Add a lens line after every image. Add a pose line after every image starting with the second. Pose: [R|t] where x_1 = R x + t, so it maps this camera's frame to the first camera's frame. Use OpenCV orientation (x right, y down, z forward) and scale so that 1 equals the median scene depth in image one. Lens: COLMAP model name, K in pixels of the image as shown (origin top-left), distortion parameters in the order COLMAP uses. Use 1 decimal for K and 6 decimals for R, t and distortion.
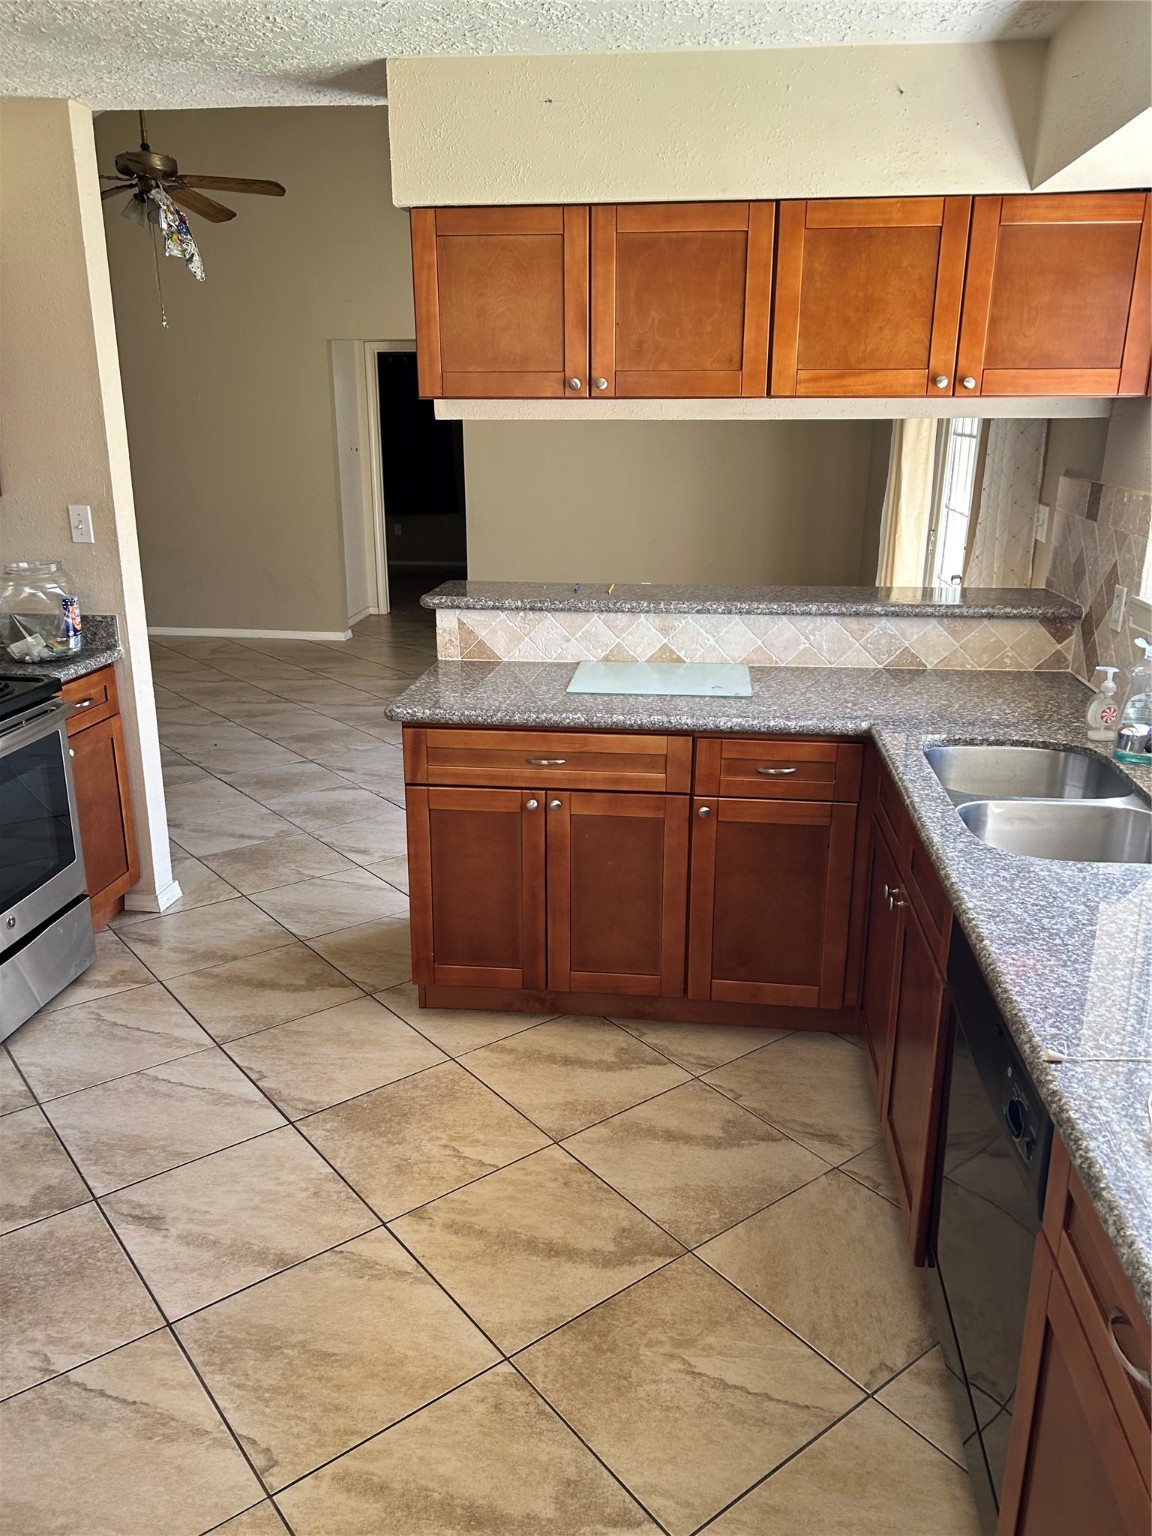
lens RADIAL K [[1146.0, 0, 576.5], [0, 1146.0, 775.7], [0, 0, 1]] dist [0.064937, -0.062529]
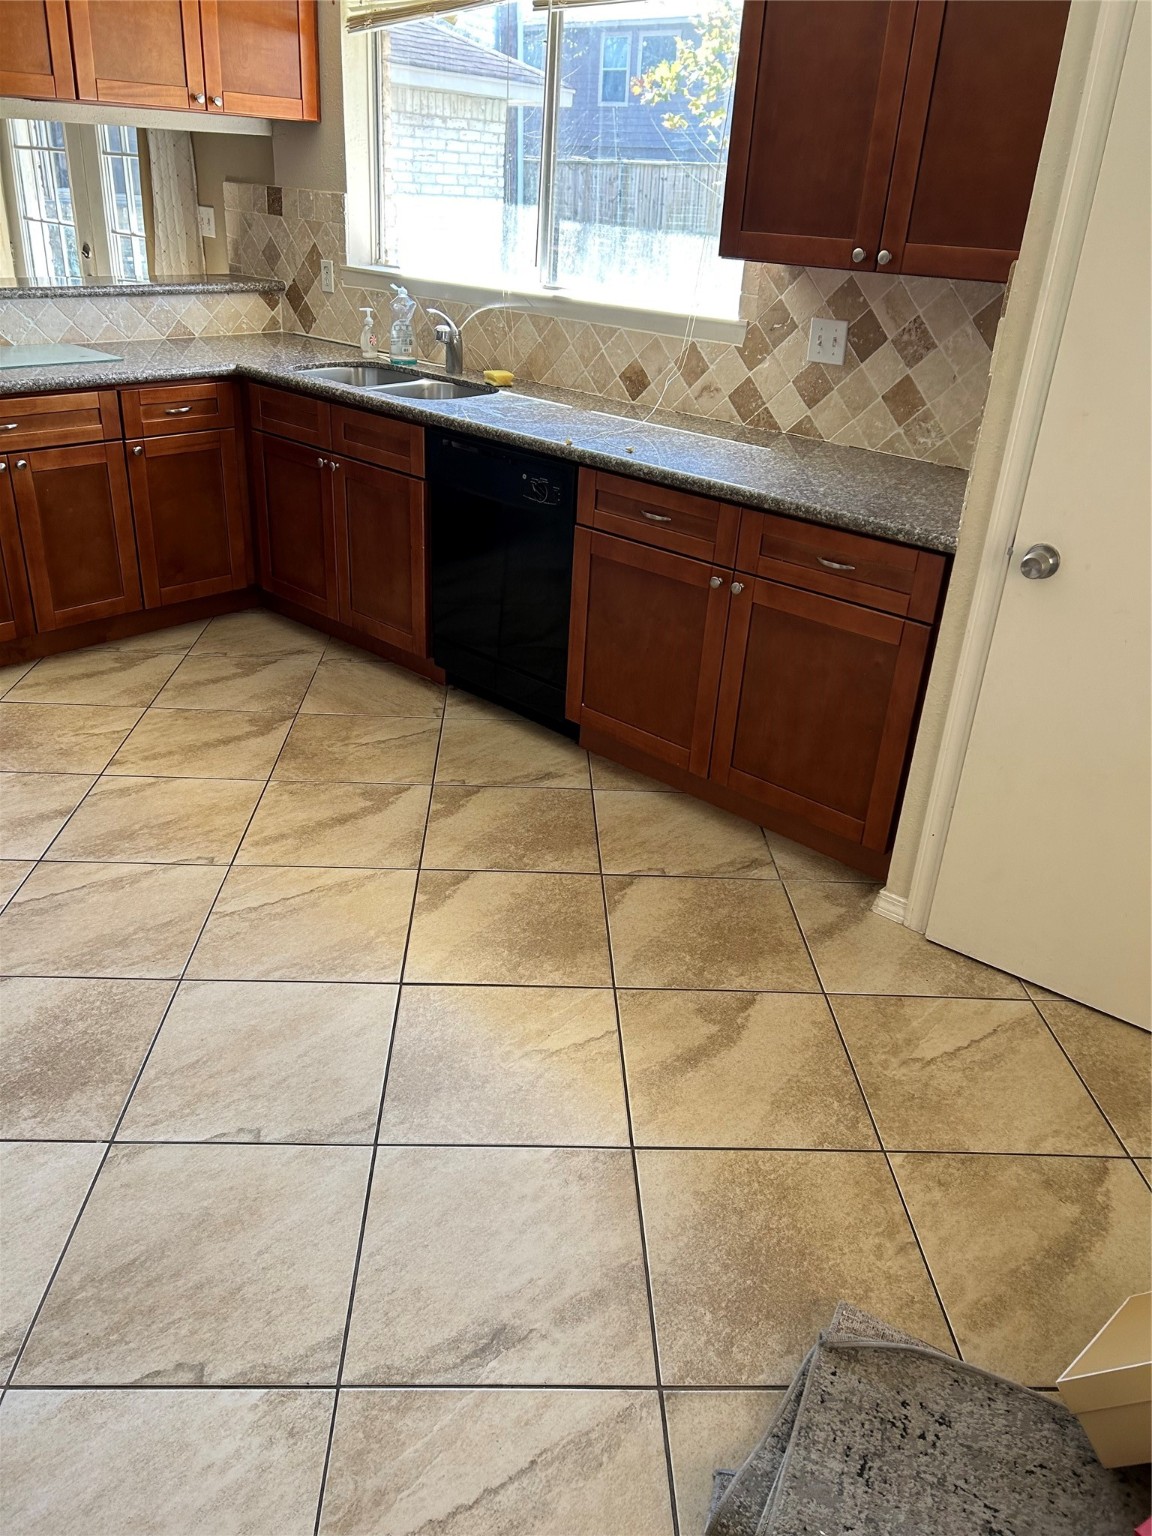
lens RADIAL K [[1146.0, 0, 576.5], [0, 1146.0, 775.7], [0, 0, 1]] dist [0.064937, -0.062529]
pose [[0.575750, -0.348143, 0.739803, -0.687730], [0.199771, 0.937294, 0.285609, 0.099011], [-0.792845, -0.016648, 0.609196, -0.192659]]
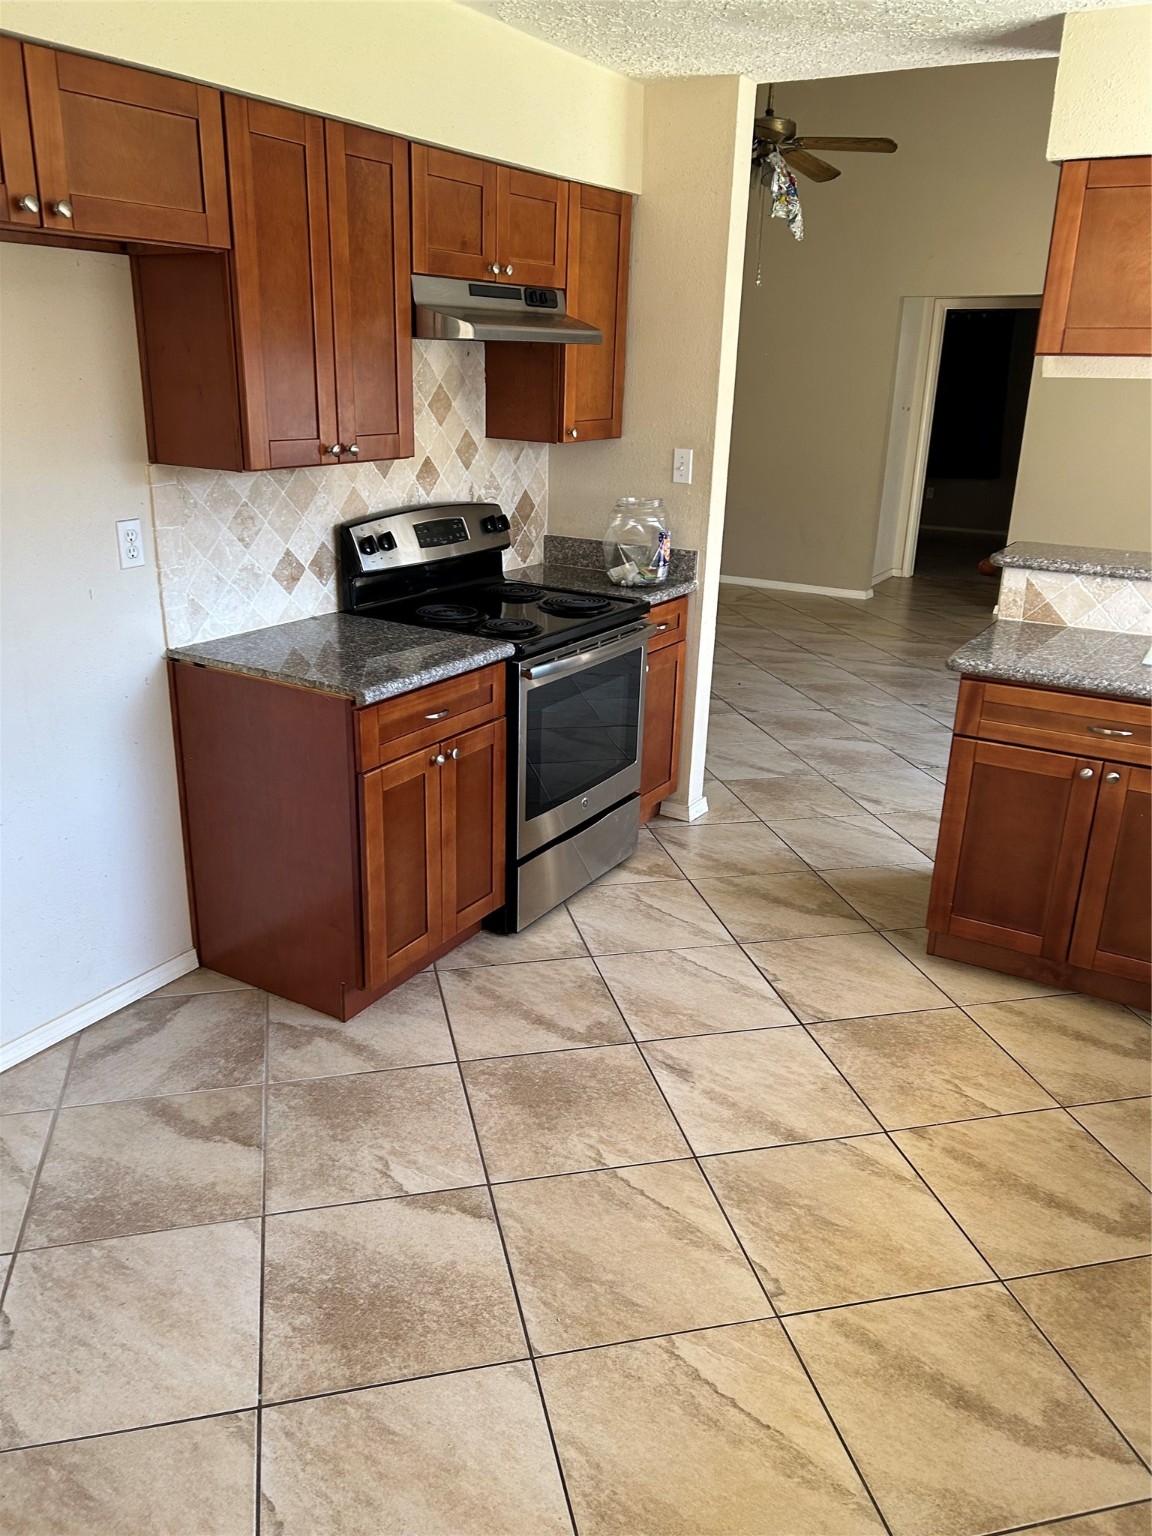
lens RADIAL K [[1157.0, 0, 564.1], [0, 1157.0, 785.1], [0, 0, 1]] dist [0.063851, -0.068420]
pose [[0.910794, 0.158362, -0.381283, -0.062381], [-0.144929, 0.987377, 0.063895, 0.035931], [0.386588, -0.002936, 0.922248, -0.092705]]
